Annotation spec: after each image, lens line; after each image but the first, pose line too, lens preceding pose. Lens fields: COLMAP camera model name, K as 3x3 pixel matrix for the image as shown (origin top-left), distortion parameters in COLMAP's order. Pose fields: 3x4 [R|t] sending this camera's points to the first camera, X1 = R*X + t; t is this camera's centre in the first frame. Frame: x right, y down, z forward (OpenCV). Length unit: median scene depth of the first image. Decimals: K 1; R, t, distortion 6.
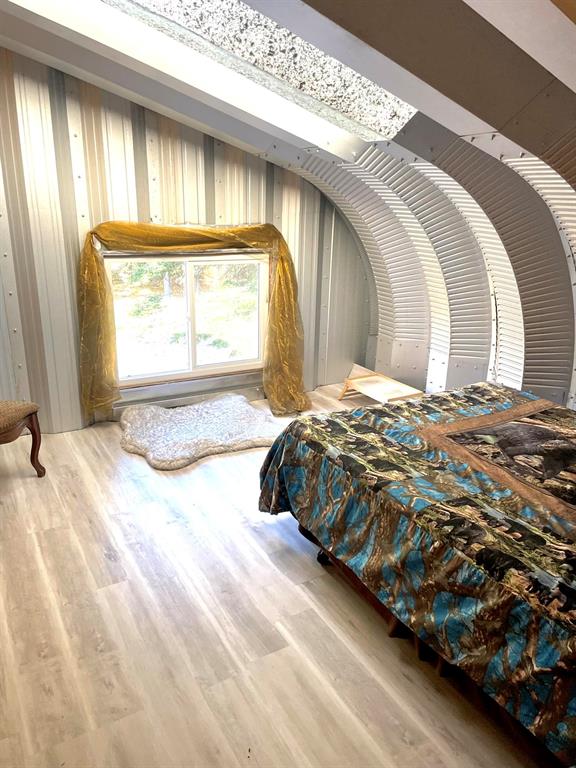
lens RADIAL K [[598.3, 0, 290.0], [0, 598.3, 383.9], [0, 0, 1]] dist [0.031987, -0.011638]
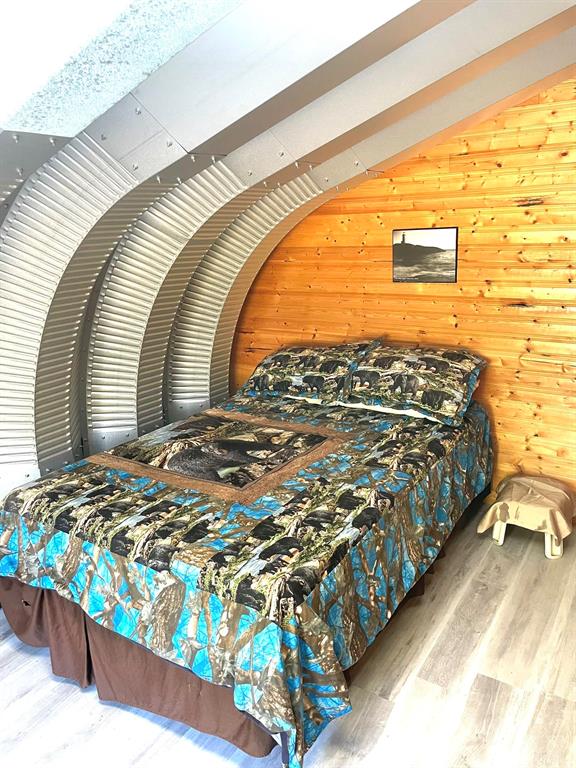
lens RADIAL K [[598.3, 0, 291.1], [0, 598.3, 384.2], [0, 0, 1]] dist [0.031987, -0.011638]
pose [[-0.462996, -0.236235, 0.854300, -0.516576], [0.305273, 0.862361, 0.403909, -0.396977], [-0.832132, 0.447803, -0.327153, 1.215648]]
